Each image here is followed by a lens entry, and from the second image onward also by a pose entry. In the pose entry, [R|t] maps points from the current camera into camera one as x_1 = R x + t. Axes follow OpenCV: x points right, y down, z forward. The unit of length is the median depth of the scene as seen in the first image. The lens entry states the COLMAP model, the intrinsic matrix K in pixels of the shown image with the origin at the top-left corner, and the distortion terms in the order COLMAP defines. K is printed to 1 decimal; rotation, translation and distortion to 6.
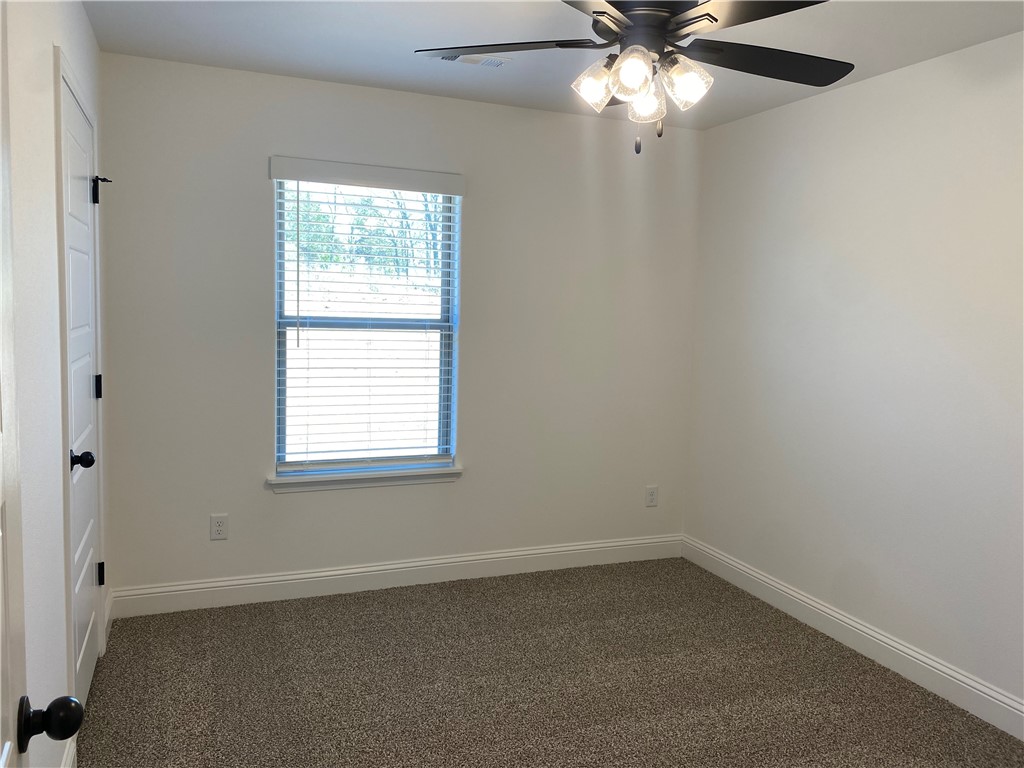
lens RADIAL K [[781.2, 0, 517.5], [0, 781.2, 377.8], [0, 0, 1]] dist [0.051837, -0.056928]
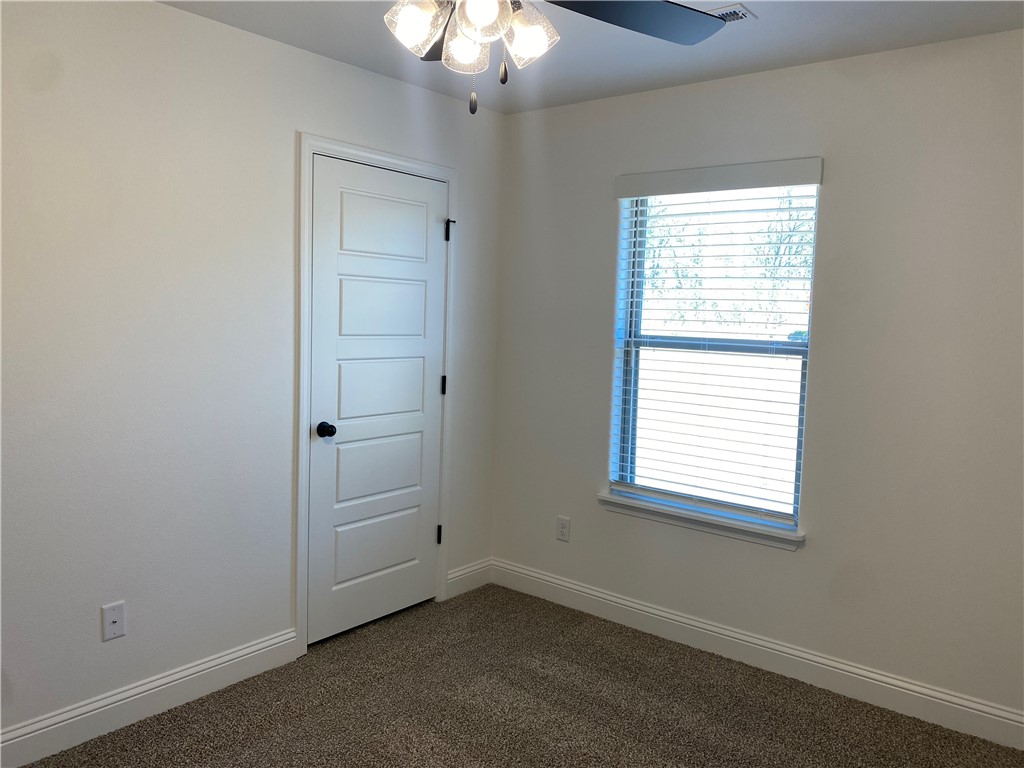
lens RADIAL K [[781.2, 0, 514.0], [0, 781.2, 390.8], [0, 0, 1]] dist [0.051837, -0.056928]
pose [[0.485512, 0.069333, -0.871476, 0.484841], [-0.100201, 0.994694, 0.023312, -0.016466], [0.868468, 0.076005, 0.489883, 0.386184]]
